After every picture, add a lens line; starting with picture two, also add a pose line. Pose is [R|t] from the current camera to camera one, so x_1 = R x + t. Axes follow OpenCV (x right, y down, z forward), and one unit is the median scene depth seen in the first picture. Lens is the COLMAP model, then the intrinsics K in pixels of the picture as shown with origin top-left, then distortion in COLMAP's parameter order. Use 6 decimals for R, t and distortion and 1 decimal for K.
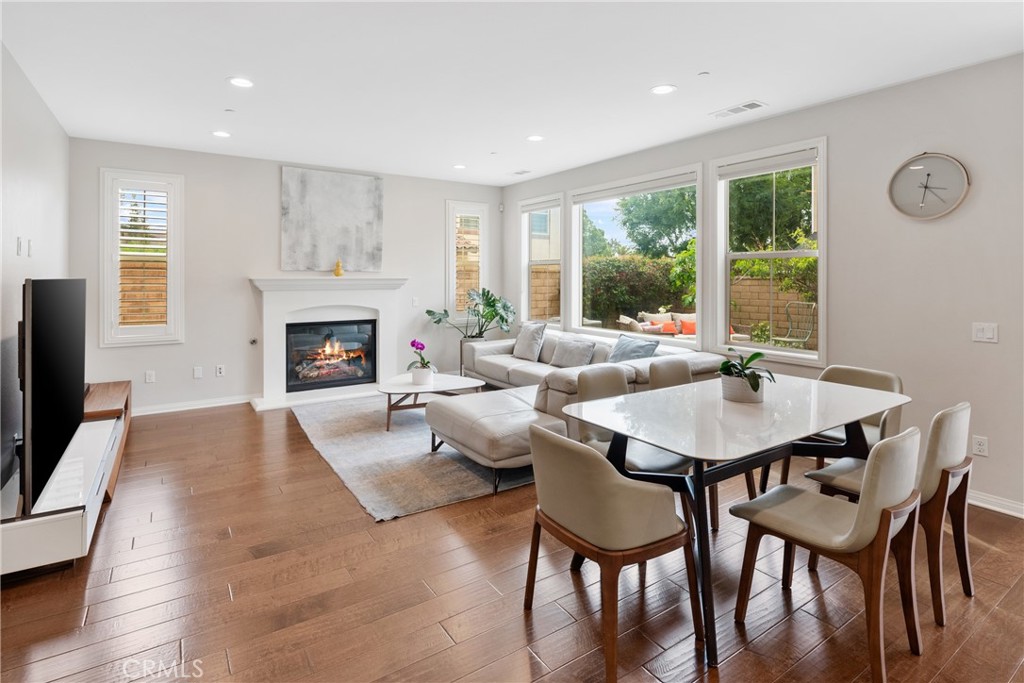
lens RADIAL K [[508.9, 0, 510.7], [0, 508.9, 276.4], [0, 0, 1]] dist [0.003221, -0.002359]
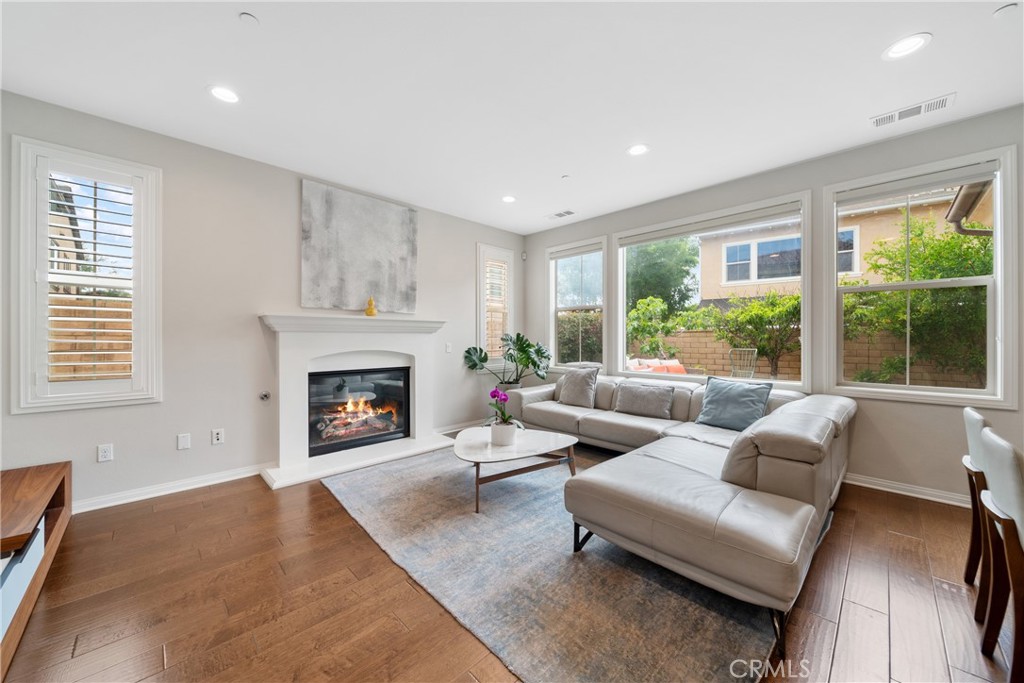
lens RADIAL K [[372.0, 0, 517.9], [0, 372.0, 336.9], [0, 0, 1]] dist [-0.001667, -0.001249]
pose [[0.982110, -0.000449, 0.188306, -0.215829], [0.000549, 1.000000, -0.000480, 0.034855], [-0.188305, 0.000575, 0.982110, 0.342056]]
